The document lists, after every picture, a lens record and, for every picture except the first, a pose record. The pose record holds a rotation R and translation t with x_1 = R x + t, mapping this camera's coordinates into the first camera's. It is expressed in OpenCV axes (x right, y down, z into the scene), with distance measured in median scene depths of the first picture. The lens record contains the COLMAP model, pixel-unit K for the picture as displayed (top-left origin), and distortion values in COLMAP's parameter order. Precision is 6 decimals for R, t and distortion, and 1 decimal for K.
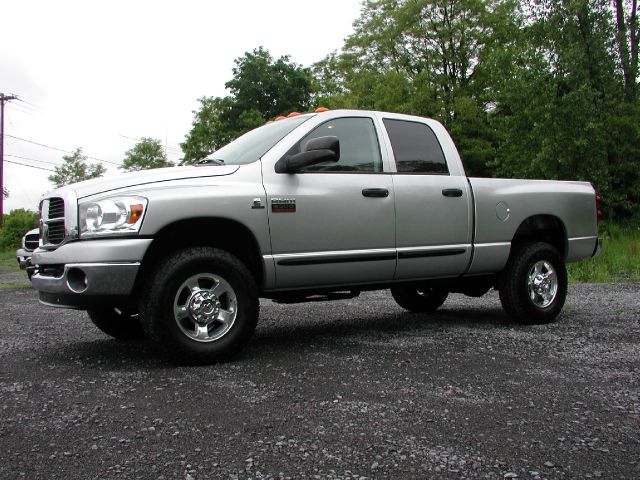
lens RADIAL K [[642.0, 0, 314.0], [0, 642.0, 252.1], [0, 0, 1]] dist [-0.135198, 0.000000]
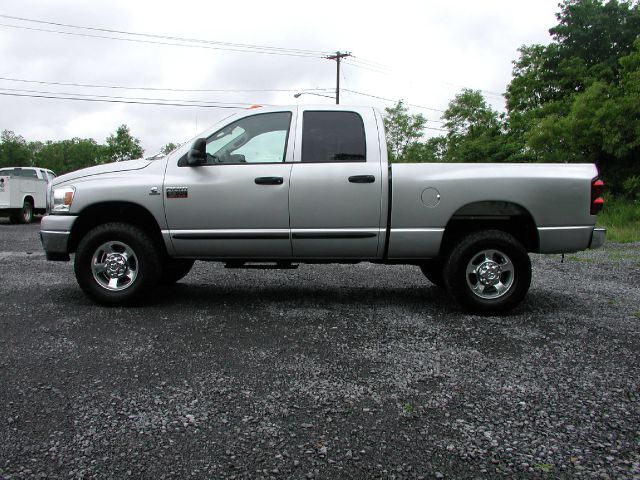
lens RADIAL K [[642.0, 0, 326.4], [0, 642.0, 244.9], [0, 0, 1]] dist [-0.135198, 0.000000]
pose [[0.846124, 0.078205, -0.527217, 0.716505], [-0.038328, 0.995544, 0.086161, -0.072843], [0.531606, -0.052696, 0.845351, 0.066644]]
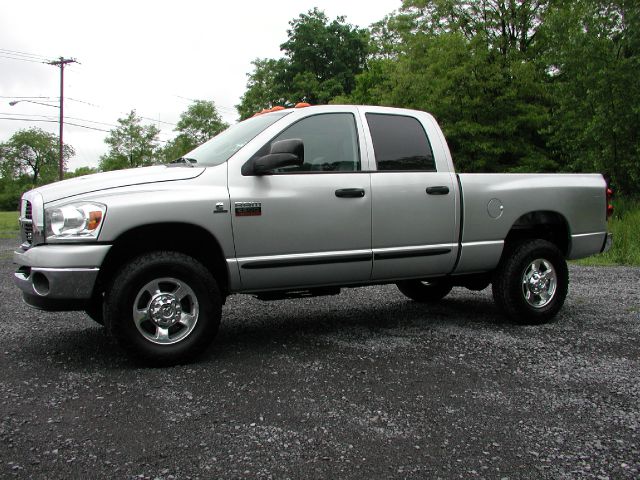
lens RADIAL K [[642.0, 0, 314.5], [0, 642.0, 245.7], [0, 0, 1]] dist [-0.135198, 0.000000]
pose [[0.995087, 0.021126, -0.096728, 0.123704], [-0.015829, 0.998350, 0.055203, -0.058866], [0.097734, -0.053401, 0.993779, 0.015616]]
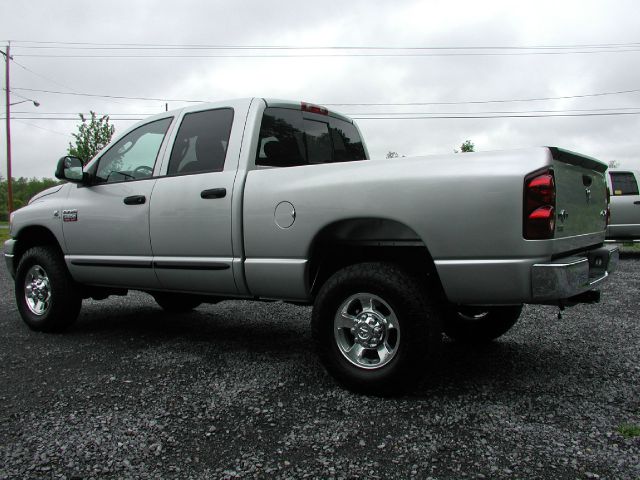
lens RADIAL K [[642.0, 0, 321.6], [0, 642.0, 244.9], [0, 0, 1]] dist [-0.135198, 0.000000]
pose [[0.401389, 0.064692, -0.913620, 0.994123], [-0.009120, 0.997735, 0.066641, -0.081958], [0.915862, -0.018417, 0.401070, 0.779877]]
